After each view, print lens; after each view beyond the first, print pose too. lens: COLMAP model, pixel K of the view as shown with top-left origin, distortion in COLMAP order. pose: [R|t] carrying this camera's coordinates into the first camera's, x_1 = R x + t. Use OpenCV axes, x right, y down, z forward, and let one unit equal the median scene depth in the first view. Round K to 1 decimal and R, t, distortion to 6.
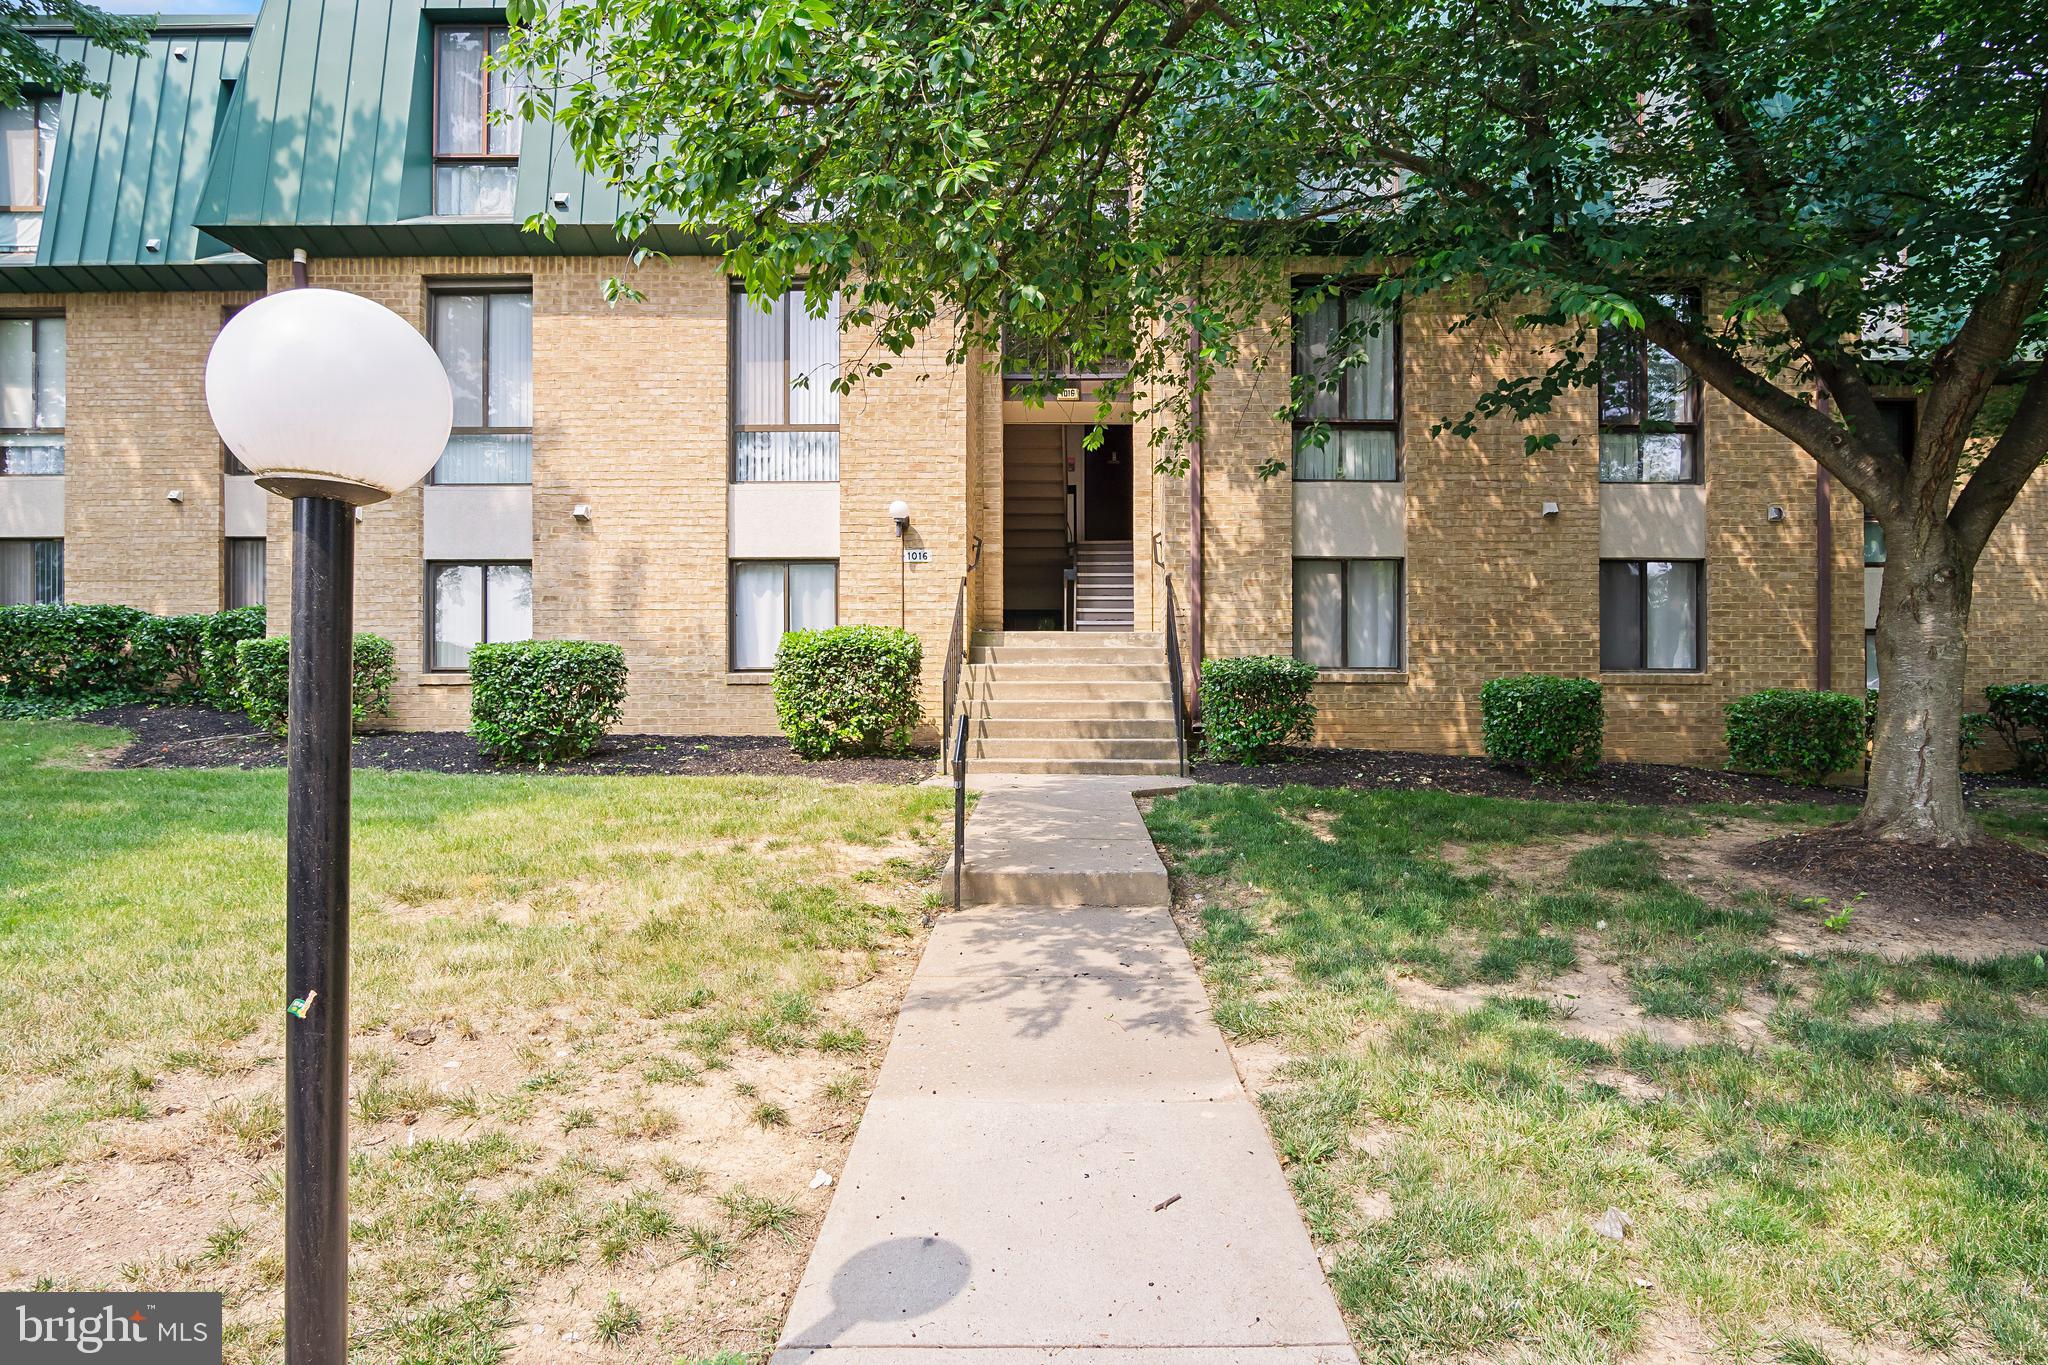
lens RADIAL K [[1116.1, 0, 1024.0], [0, 1116.1, 682.5], [0, 0, 1]] dist [-0.024859, 0.001425]
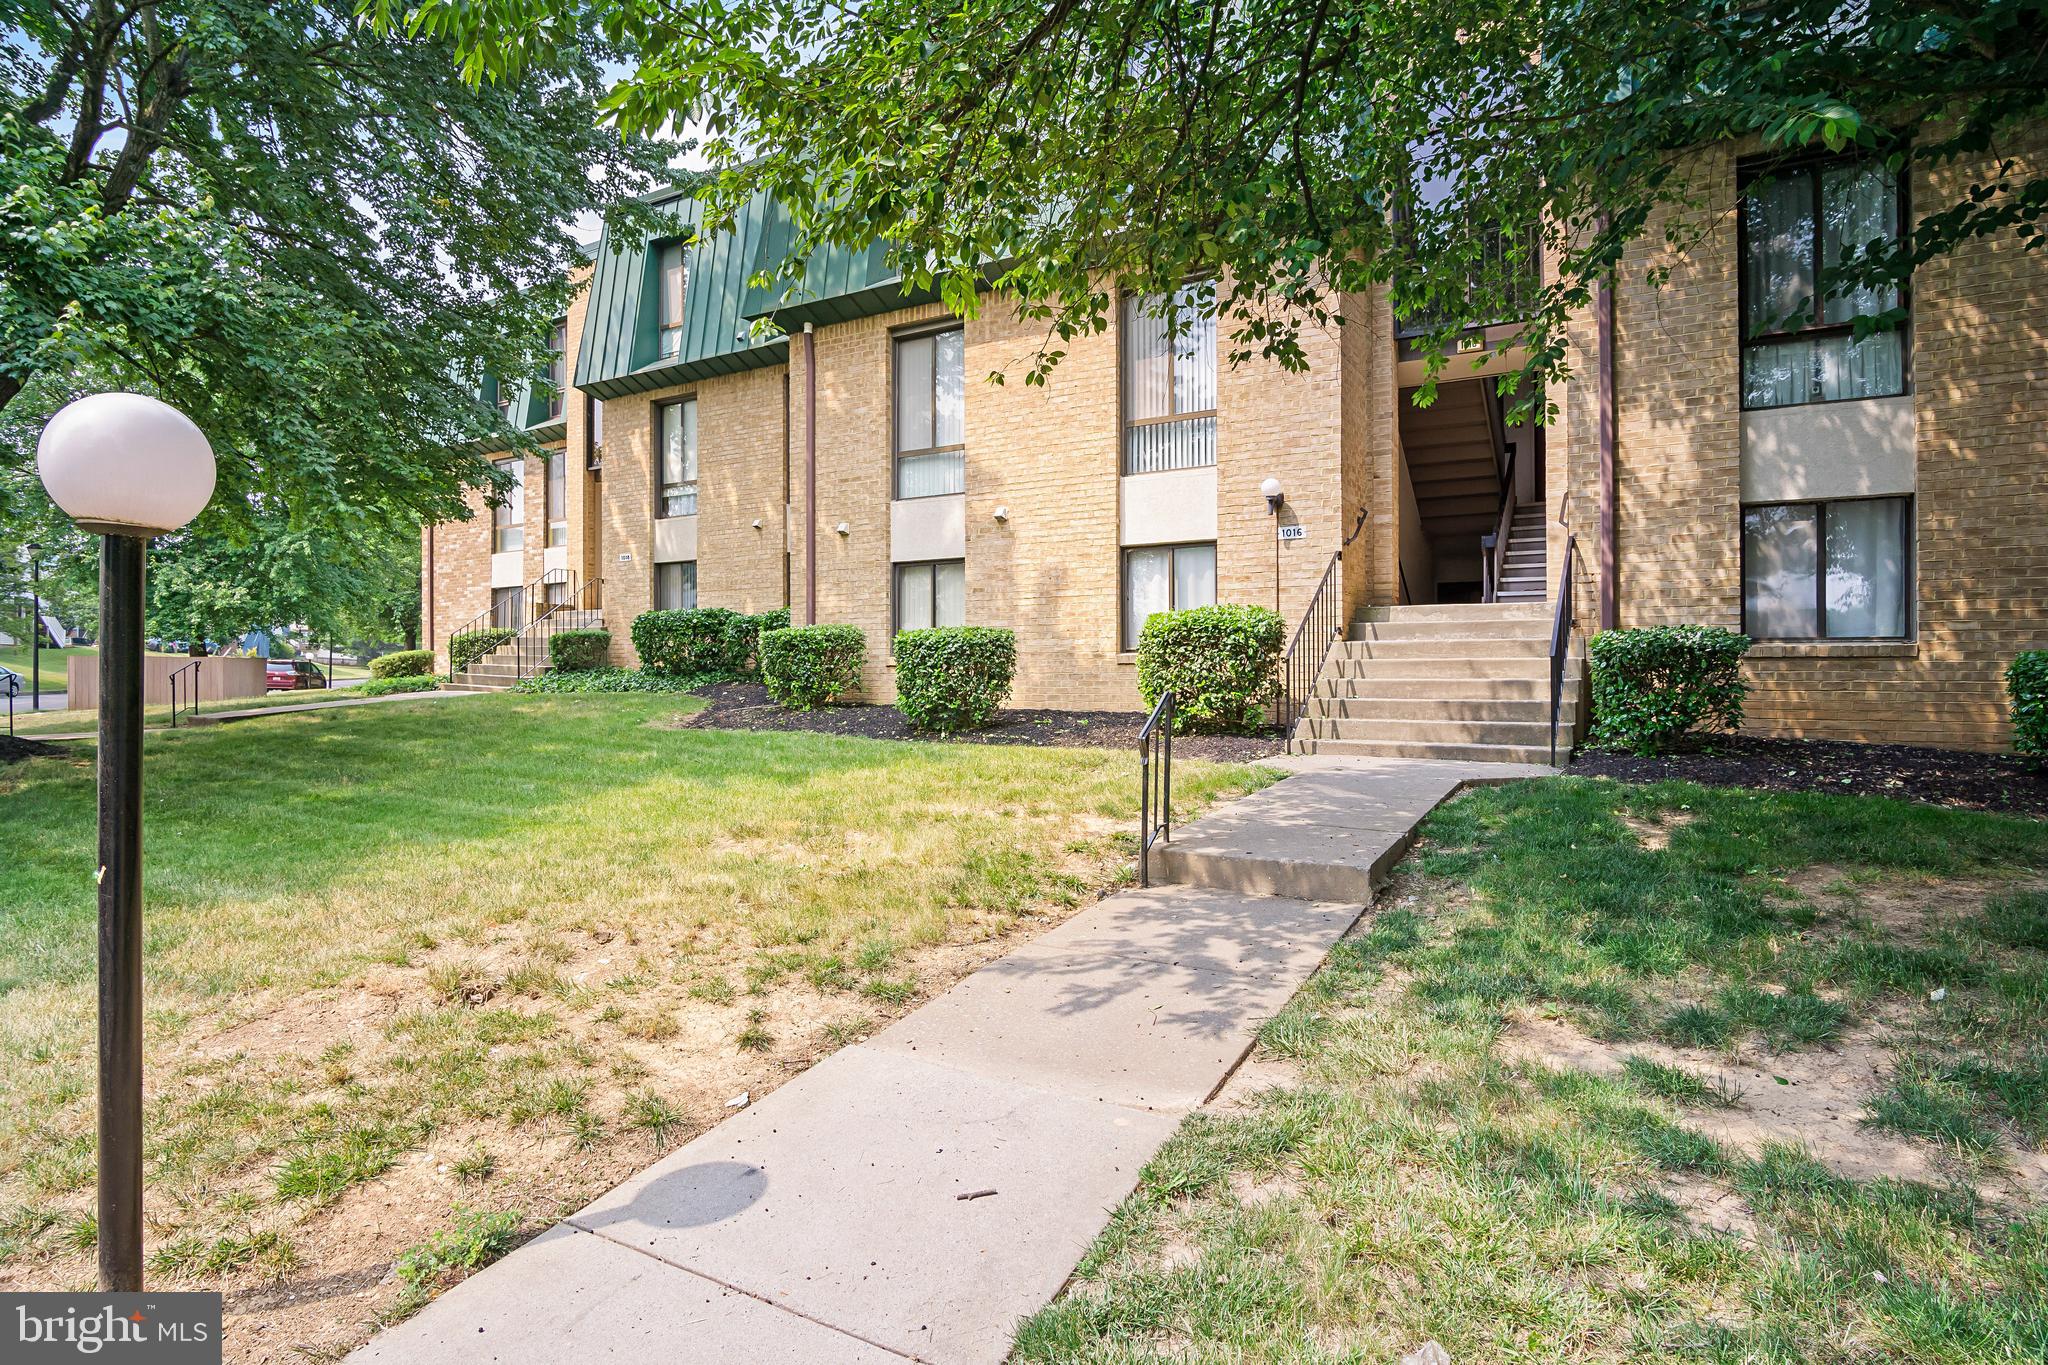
lens RADIAL K [[1067.6, 0, 998.1], [0, 1067.6, 666.7], [0, 0, 1]] dist [-0.019510, 0.000541]
pose [[0.862559, -0.005377, -0.505928, 0.170179], [0.006921, 0.999975, 0.001172, 0.002692], [0.505909, -0.004513, 0.862575, 0.059689]]
